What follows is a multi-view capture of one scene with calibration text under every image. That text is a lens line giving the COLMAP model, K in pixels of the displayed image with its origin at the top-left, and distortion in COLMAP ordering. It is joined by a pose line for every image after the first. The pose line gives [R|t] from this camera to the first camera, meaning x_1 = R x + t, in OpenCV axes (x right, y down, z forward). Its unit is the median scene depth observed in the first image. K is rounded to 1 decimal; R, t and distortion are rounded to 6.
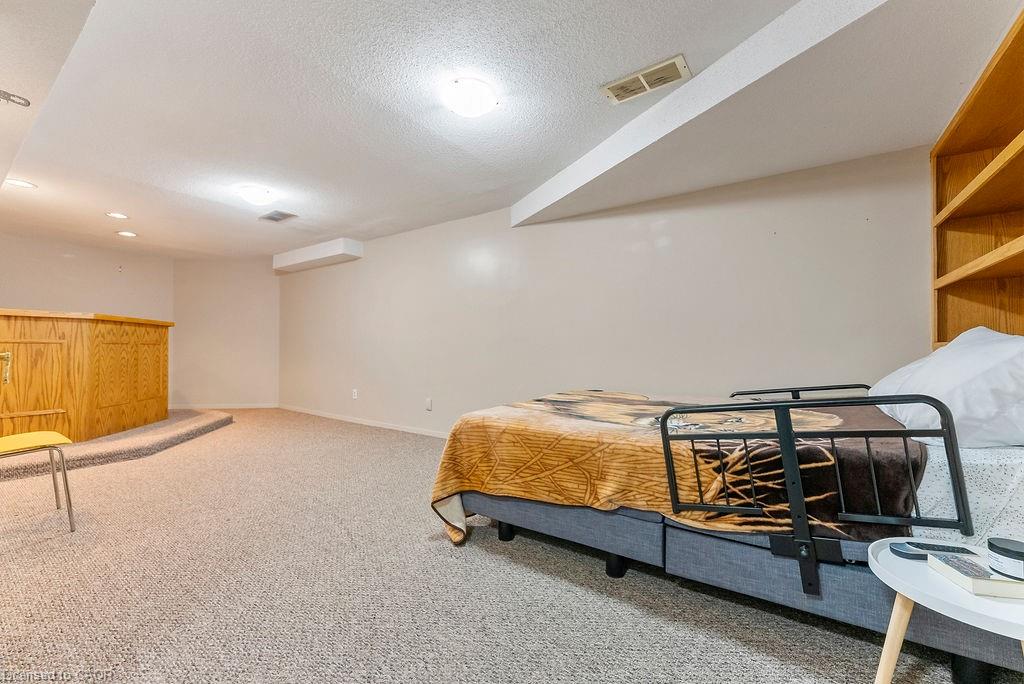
lens RADIAL K [[413.9, 0, 512.0], [0, 413.9, 342.0], [0, 0, 1]] dist [-0.000739, -0.000128]
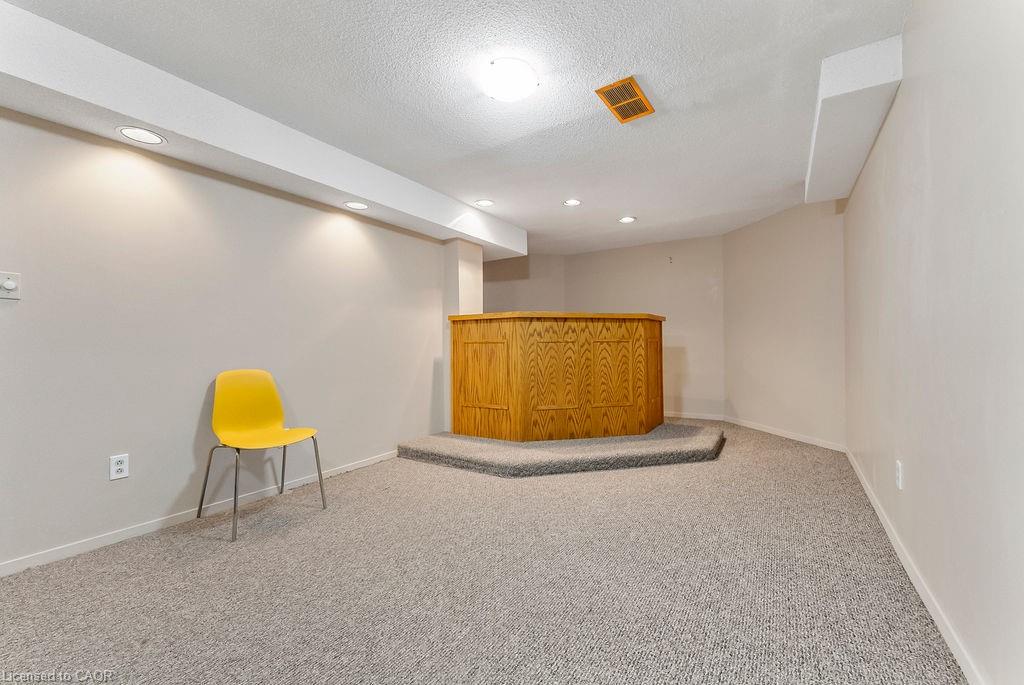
lens RADIAL K [[413.9, 0, 512.0], [0, 413.9, 342.5], [0, 0, 1]] dist [-0.000739, -0.000128]
pose [[0.034674, -0.007189, -0.999373, -0.045375], [0.020289, 0.999773, -0.006488, 0.009276], [0.999193, -0.020051, 0.034812, 0.937119]]
